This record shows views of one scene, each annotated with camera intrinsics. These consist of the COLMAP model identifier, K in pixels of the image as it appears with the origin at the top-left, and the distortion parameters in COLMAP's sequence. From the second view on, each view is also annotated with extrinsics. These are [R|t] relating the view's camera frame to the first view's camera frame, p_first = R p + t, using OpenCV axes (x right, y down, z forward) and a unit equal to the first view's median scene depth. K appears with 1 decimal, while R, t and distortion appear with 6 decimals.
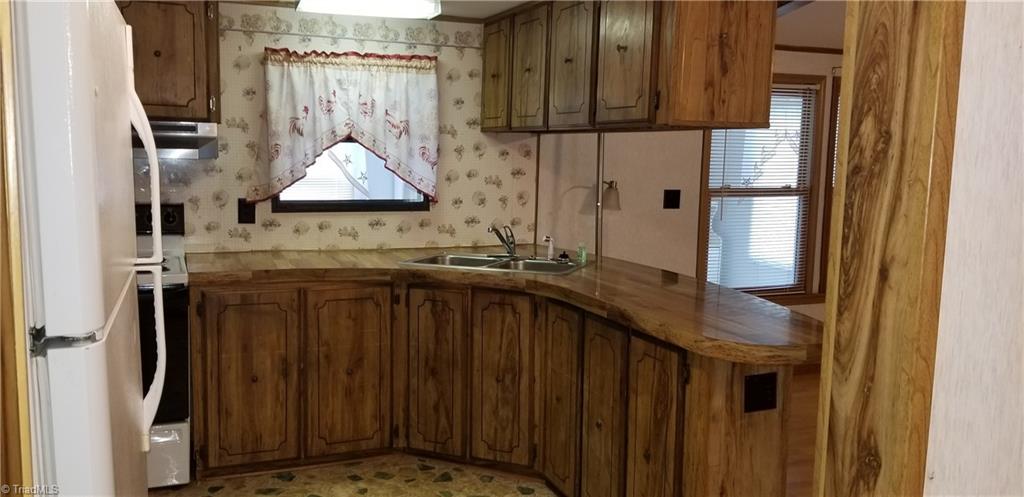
lens RADIAL K [[791.1, 0, 491.6], [0, 791.1, 243.6], [0, 0, 1]] dist [0.041915, -0.000921]
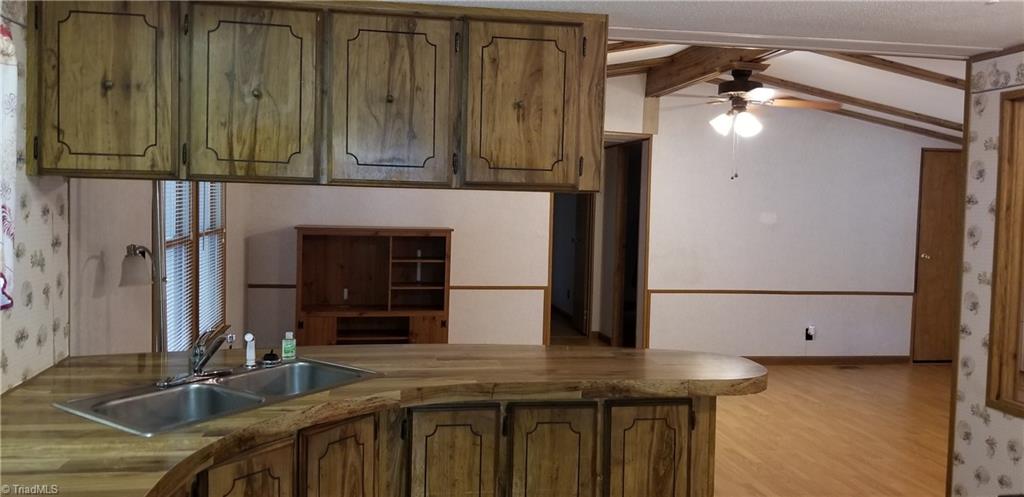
lens RADIAL K [[791.1, 0, 491.6], [0, 791.1, 243.6], [0, 0, 1]] dist [0.041915, -0.000921]
pose [[0.210773, -0.064032, 0.975436, -0.761018], [0.092487, 0.994682, 0.045311, -0.136589], [-0.973150, 0.080665, 0.215574, 0.880507]]
